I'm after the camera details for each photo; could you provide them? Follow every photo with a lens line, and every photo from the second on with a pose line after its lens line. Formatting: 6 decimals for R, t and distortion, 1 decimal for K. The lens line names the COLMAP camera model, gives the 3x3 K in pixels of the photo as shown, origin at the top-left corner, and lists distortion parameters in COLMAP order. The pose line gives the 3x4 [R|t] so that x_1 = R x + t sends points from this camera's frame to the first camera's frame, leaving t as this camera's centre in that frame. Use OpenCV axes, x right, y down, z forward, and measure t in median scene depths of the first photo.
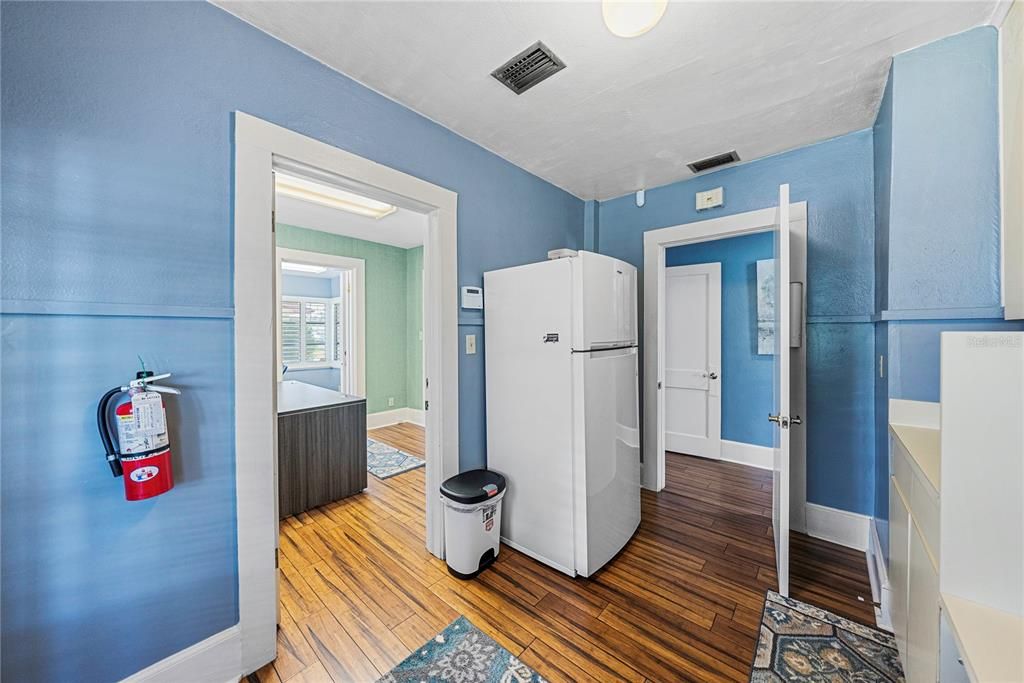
lens RADIAL K [[353.1, 0, 516.8], [0, 353.1, 336.6], [0, 0, 1]] dist [-0.001832, -0.000074]
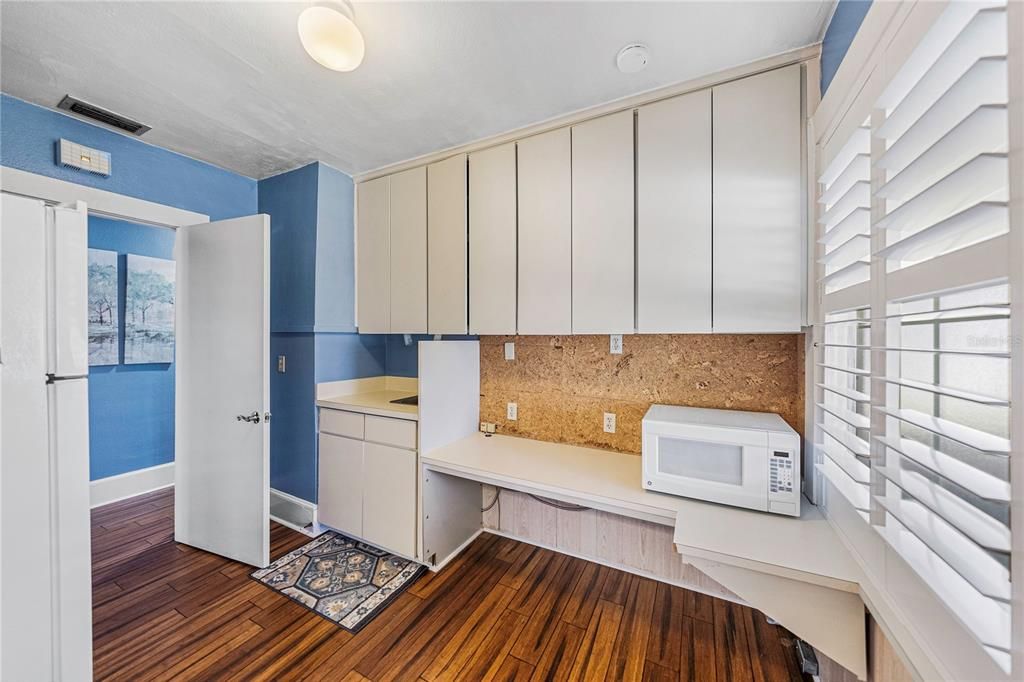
lens RADIAL K [[353.1, 0, 516.2], [0, 353.1, 337.6], [0, 0, 1]] dist [-0.001832, -0.000074]
pose [[-0.232643, -0.002343, 0.972559, -0.574085], [0.007247, 0.999965, 0.004143, -0.020751], [-0.972535, 0.008012, -0.232617, 0.466593]]
